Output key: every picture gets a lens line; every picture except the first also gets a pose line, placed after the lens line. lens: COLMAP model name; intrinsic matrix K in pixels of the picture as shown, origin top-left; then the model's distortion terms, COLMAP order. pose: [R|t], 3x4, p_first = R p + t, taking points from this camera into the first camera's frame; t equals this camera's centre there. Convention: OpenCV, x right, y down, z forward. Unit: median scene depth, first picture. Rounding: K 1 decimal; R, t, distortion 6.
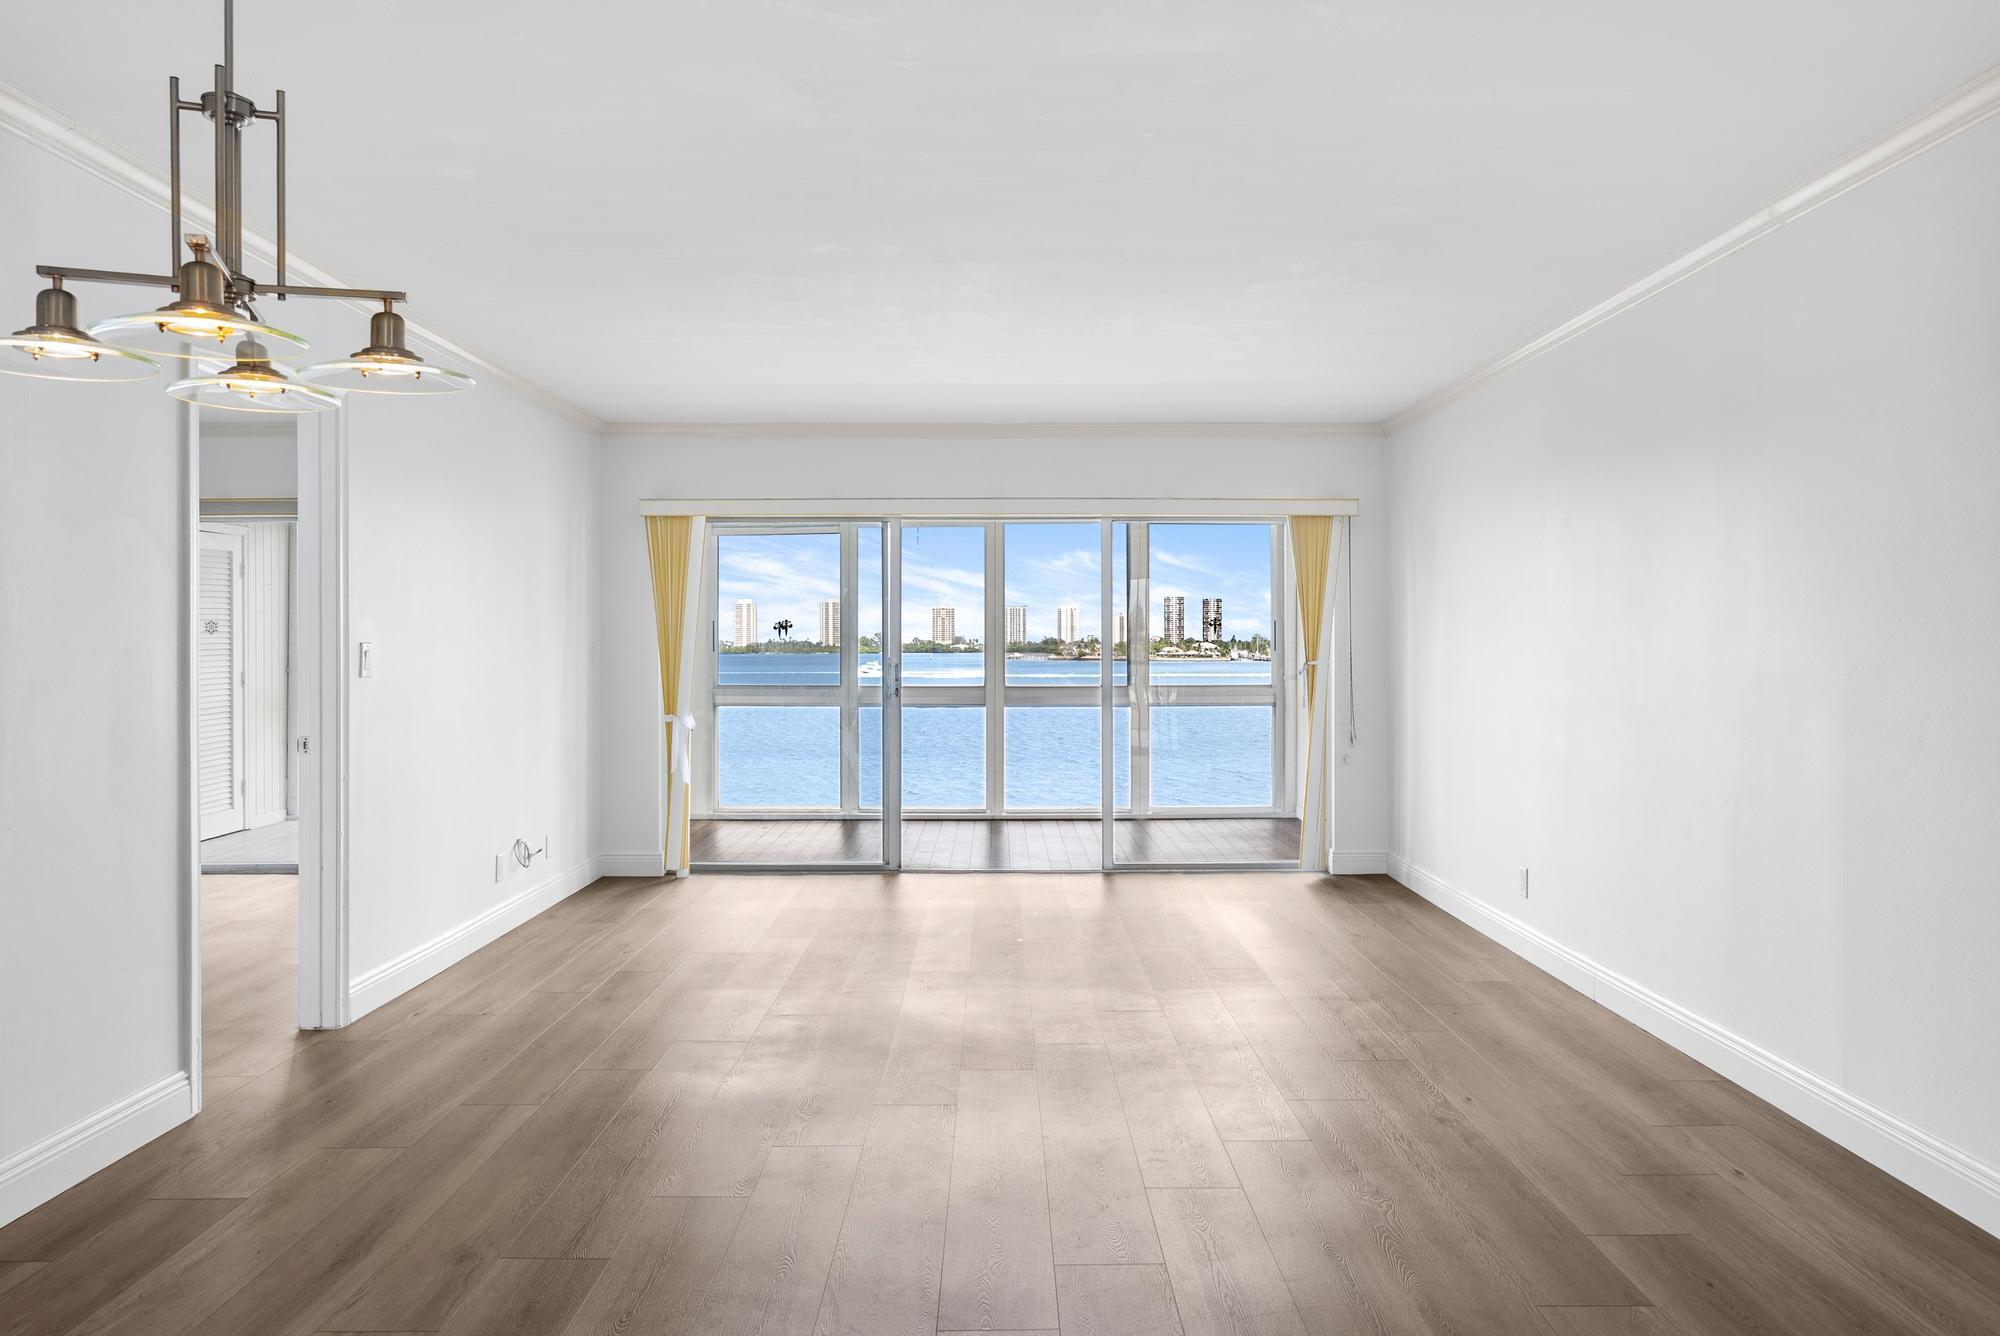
lens RADIAL K [[1339.6, 0, 1007.1], [0, 1339.6, 662.8], [0, 0, 1]] dist [0.010022, 0.001794]
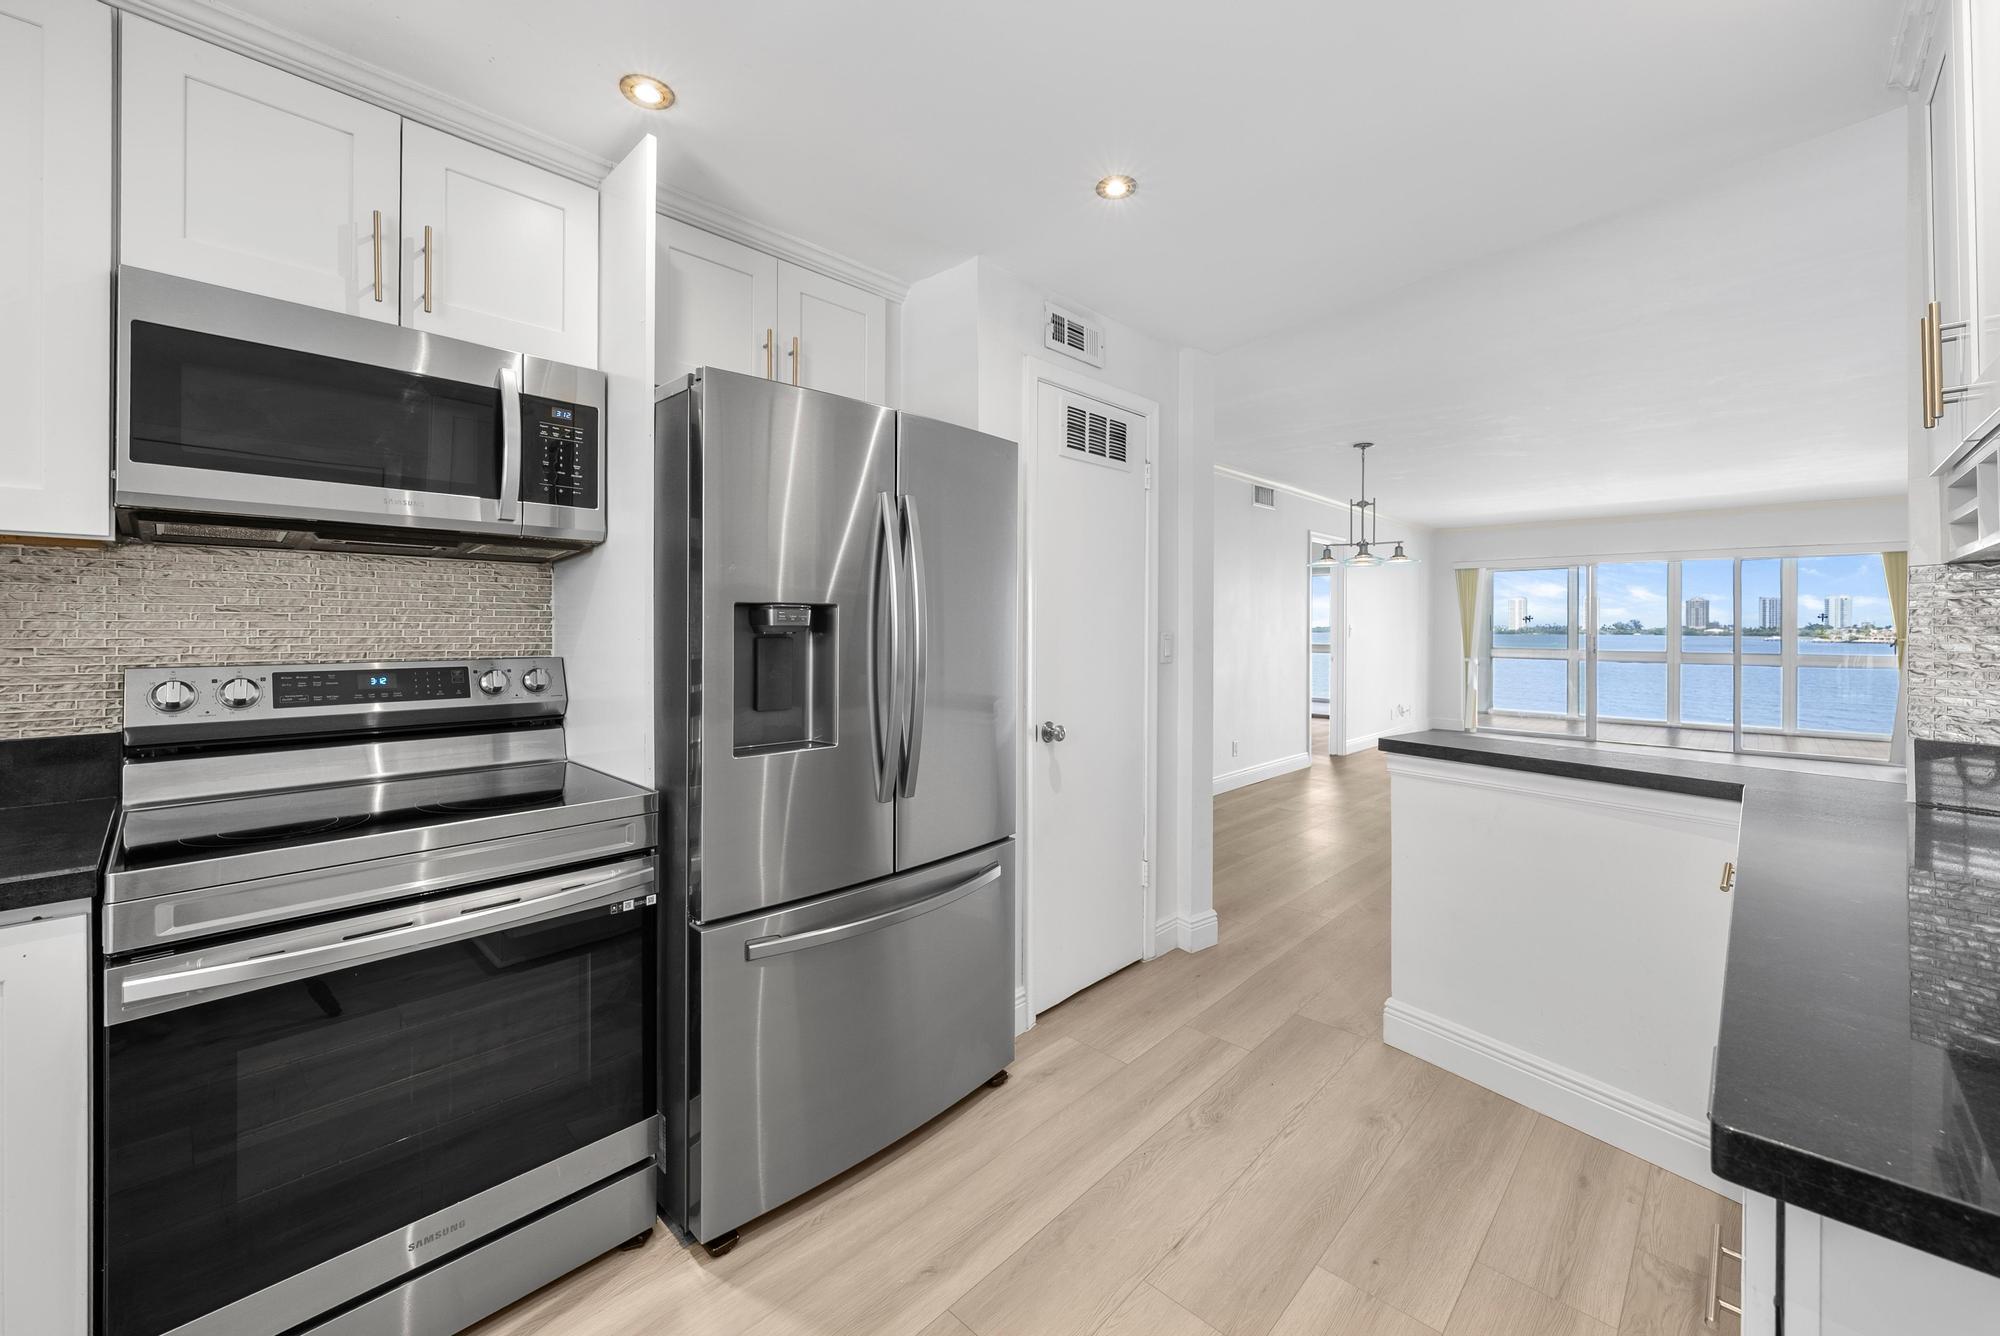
lens RADIAL K [[791.3, 0, 1009.0], [0, 791.3, 625.8], [0, 0, 1]] dist [-0.000095, 0.000128]
pose [[0.721818, 0.002610, -0.692078, 0.080442], [-0.013442, 0.999857, -0.010249, 0.005735], [0.691952, 0.016701, 0.721750, -0.352939]]
